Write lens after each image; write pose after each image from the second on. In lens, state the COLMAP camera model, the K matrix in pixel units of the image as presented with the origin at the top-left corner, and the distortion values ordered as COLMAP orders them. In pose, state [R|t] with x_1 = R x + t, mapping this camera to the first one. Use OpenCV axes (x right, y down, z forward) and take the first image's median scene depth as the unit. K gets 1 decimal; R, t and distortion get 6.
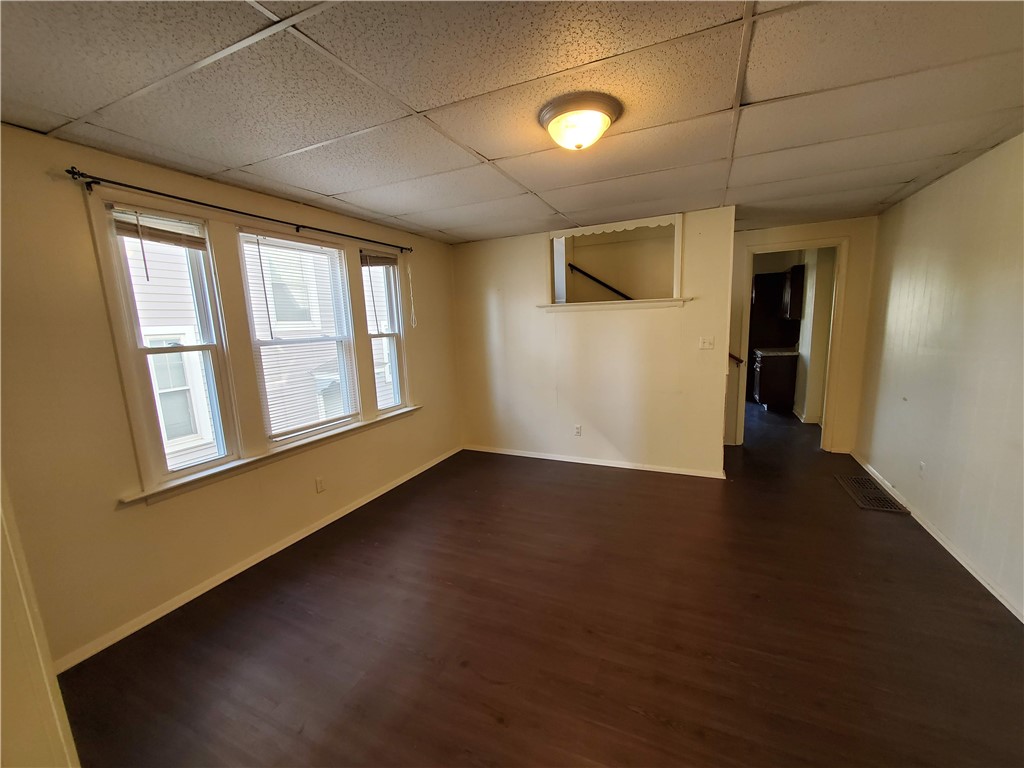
lens RADIAL K [[405.8, 0, 519.1], [0, 405.8, 386.6], [0, 0, 1]] dist [-0.001443, -0.000299]
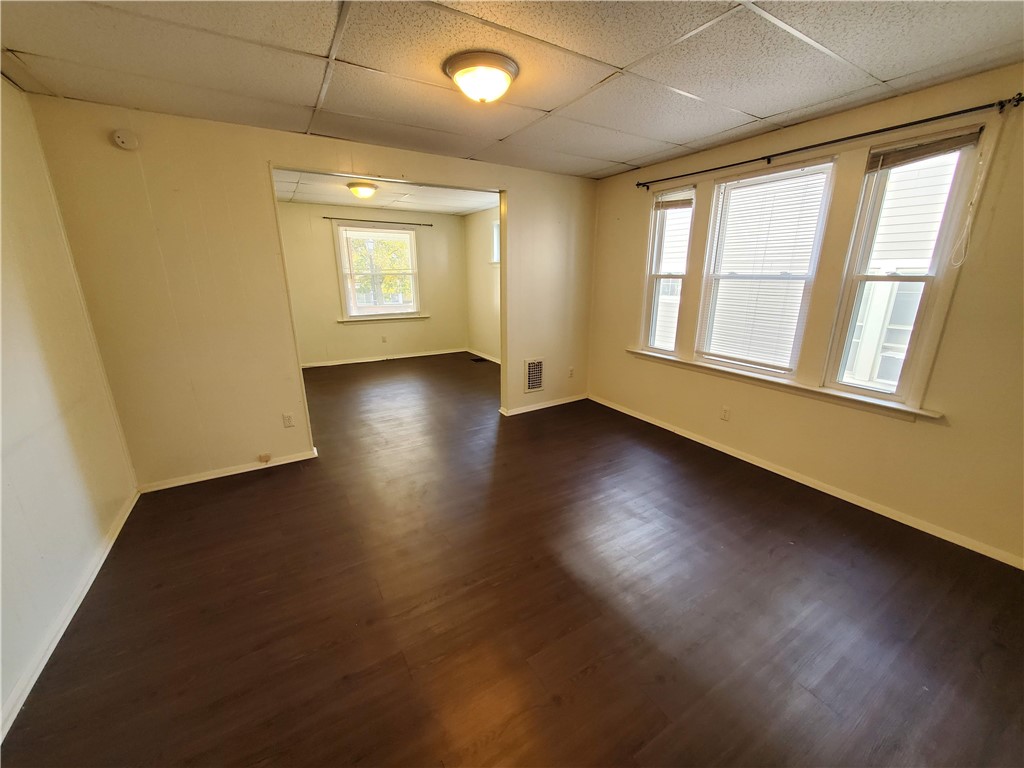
lens RADIAL K [[405.8, 0, 516.1], [0, 405.8, 385.7], [0, 0, 1]] dist [-0.001443, -0.000299]
pose [[-0.564962, 0.255752, -0.784480, 0.537835], [-0.109504, 0.919100, 0.378502, -0.144099], [0.817818, 0.299743, -0.491251, 0.863745]]
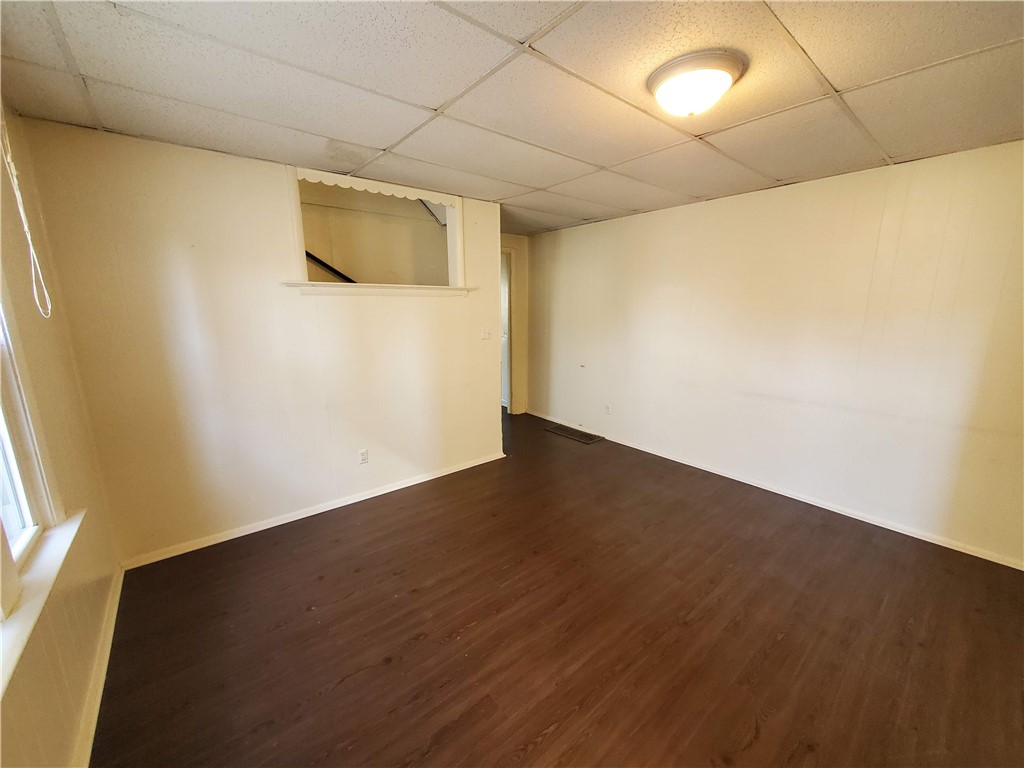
lens RADIAL K [[405.8, 0, 516.2], [0, 405.8, 387.0], [0, 0, 1]] dist [-0.001443, -0.000299]
pose [[0.440939, -0.147675, 0.885305, -0.424390], [0.128821, 0.986572, 0.100405, -0.064403], [-0.888244, 0.069773, 0.454042, 0.462545]]
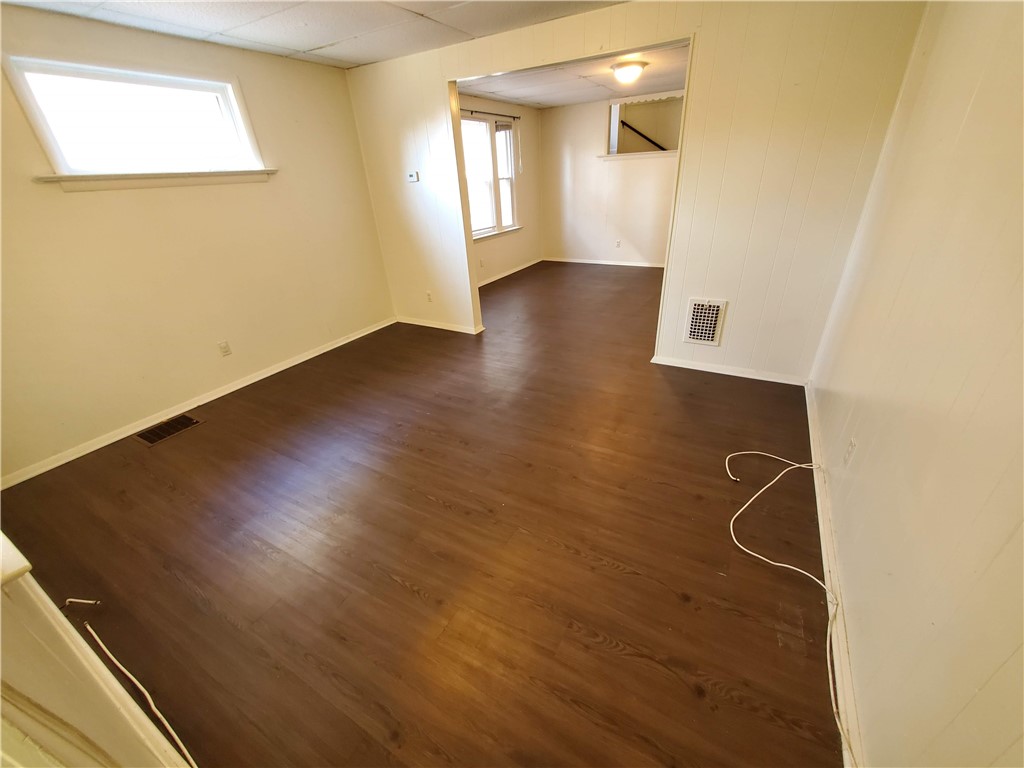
lens RADIAL K [[405.8, 0, 518.4], [0, 405.8, 390.0], [0, 0, 1]] dist [-0.001443, -0.000299]
pose [[0.995323, 0.033326, -0.090675, -0.094868], [-0.001704, 0.944524, 0.328438, 0.147111], [0.096590, -0.326748, 0.940163, -0.846960]]
